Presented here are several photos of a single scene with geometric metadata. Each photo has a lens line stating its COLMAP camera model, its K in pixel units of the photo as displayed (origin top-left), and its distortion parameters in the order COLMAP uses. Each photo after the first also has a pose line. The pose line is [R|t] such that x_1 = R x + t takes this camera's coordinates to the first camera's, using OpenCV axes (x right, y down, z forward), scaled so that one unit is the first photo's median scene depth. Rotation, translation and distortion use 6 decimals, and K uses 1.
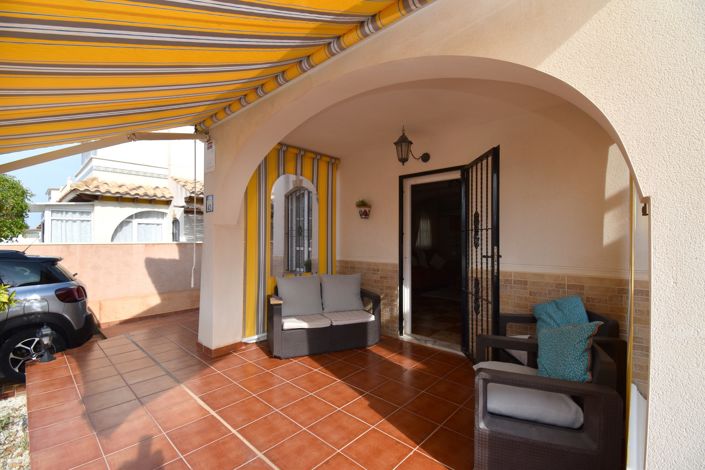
lens RADIAL K [[307.3, 0, 355.2], [0, 307.3, 238.0], [0, 0, 1]] dist [-0.011130, -0.005196]
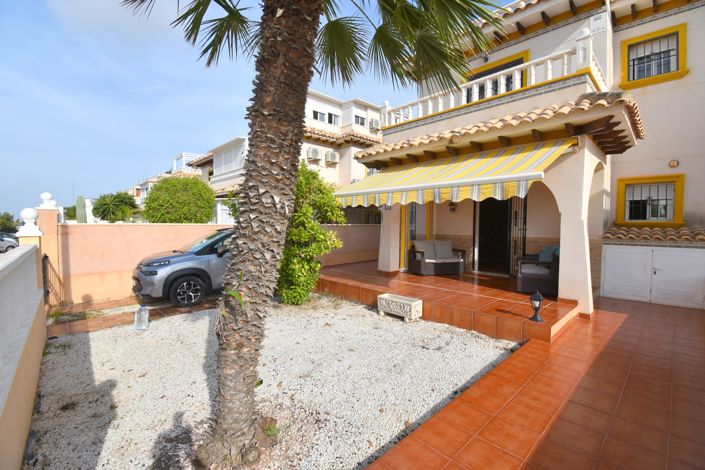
lens RADIAL K [[307.3, 0, 351.3], [0, 307.3, 237.6], [0, 0, 1]] dist [-0.011130, -0.005196]
pose [[0.997095, 0.011235, -0.075340, -0.634209], [-0.007866, 0.998962, 0.044865, 0.020810], [0.075766, -0.044142, 0.996148, -1.329798]]
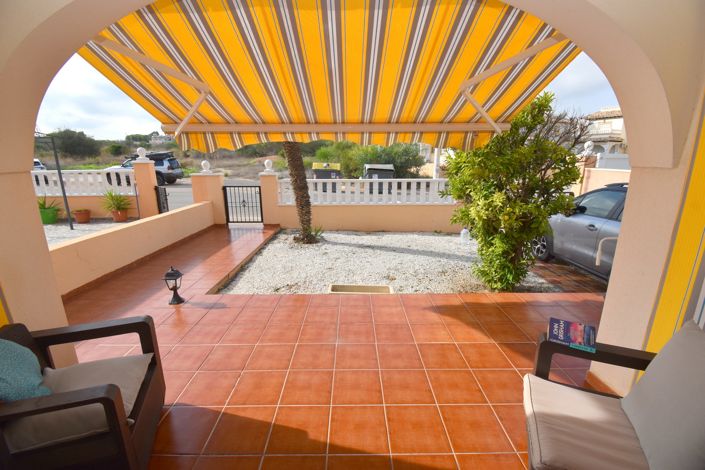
lens RADIAL K [[307.3, 0, 352.2], [0, 307.3, 236.0], [0, 0, 1]] dist [-0.011130, -0.005196]
pose [[-0.742163, 0.171950, -0.647787, 0.257478], [0.017905, 0.971271, 0.237303, -0.053701], [0.669981, 0.164519, -0.723919, 1.120087]]
